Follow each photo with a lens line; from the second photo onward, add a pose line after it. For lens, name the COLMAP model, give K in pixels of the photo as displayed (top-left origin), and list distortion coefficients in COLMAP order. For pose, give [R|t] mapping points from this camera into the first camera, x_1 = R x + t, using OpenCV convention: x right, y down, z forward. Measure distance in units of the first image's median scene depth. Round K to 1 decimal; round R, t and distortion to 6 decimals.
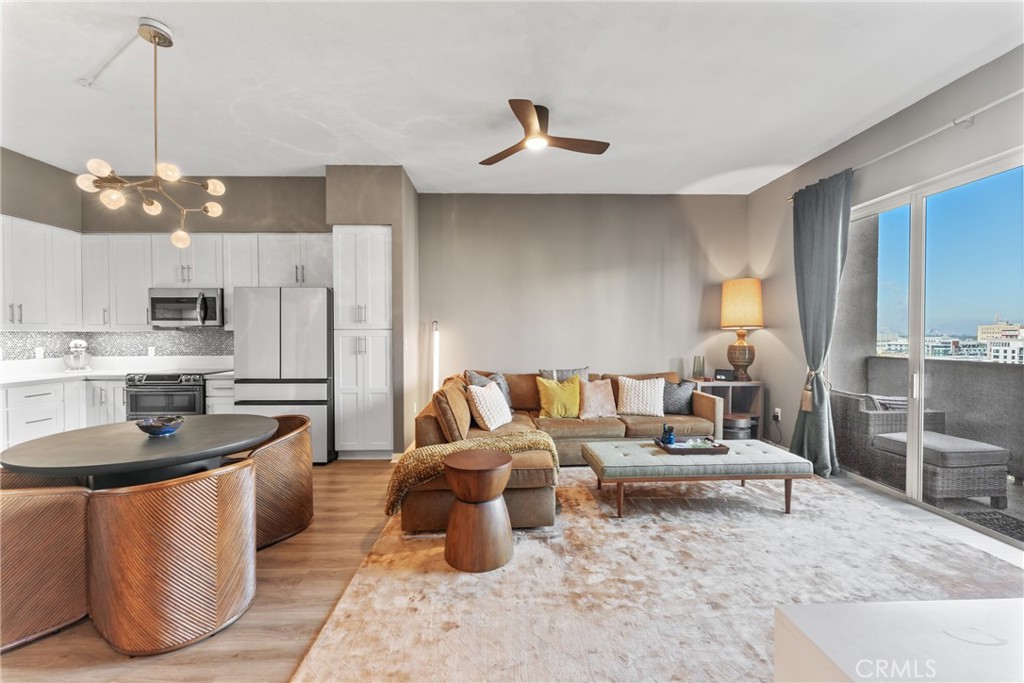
lens RADIAL K [[404.7, 0, 508.1], [0, 404.7, 338.4], [0, 0, 1]] dist [0.001364, 0.000287]
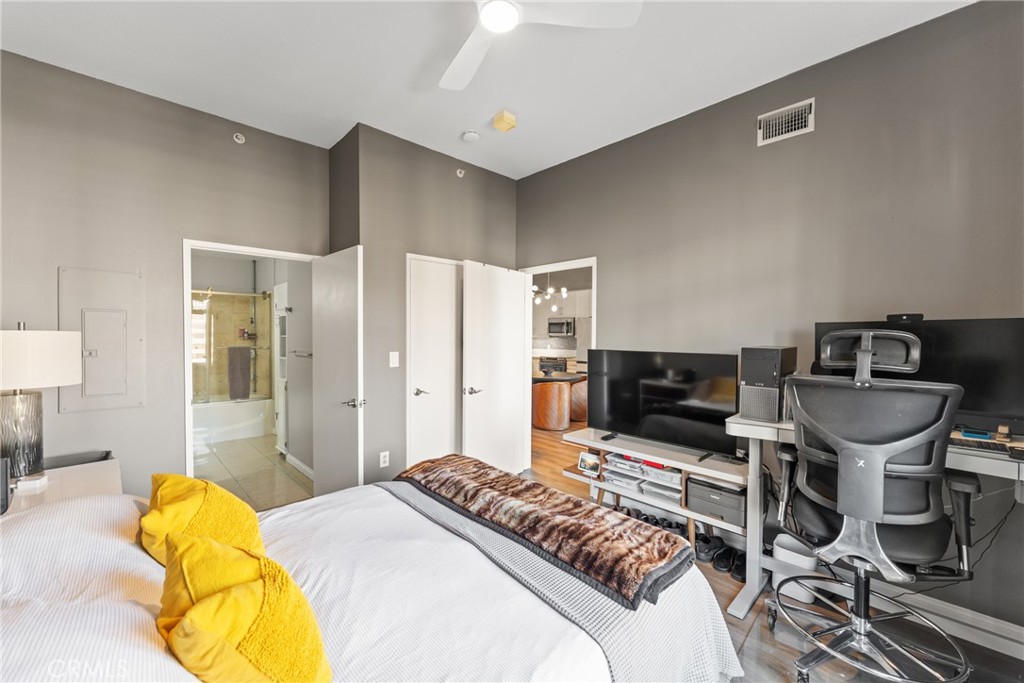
lens RADIAL K [[404.7, 0, 513.8], [0, 404.7, 341.0], [0, 0, 1]] dist [0.001364, 0.000287]
pose [[0.679143, 0.015098, -0.733850, 0.652025], [-0.014297, 0.999871, 0.007340, -0.015335], [0.733867, 0.005507, 0.679271, -0.680209]]
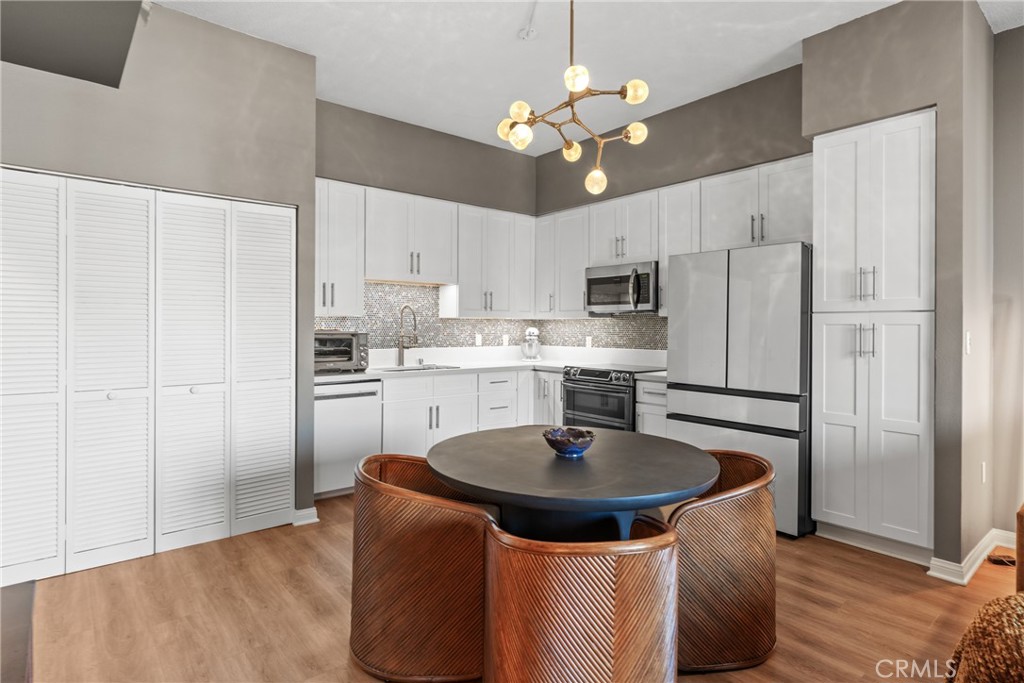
lens RADIAL K [[543.1, 0, 507.0], [0, 543.1, 333.2], [0, 0, 1]] dist [-0.006185, 0.000042]
pose [[0.619889, 0.014550, -0.784555, -0.088944], [-0.013702, 0.999876, 0.007718, 0.008369], [0.784570, 0.005966, 0.620011, 0.165784]]
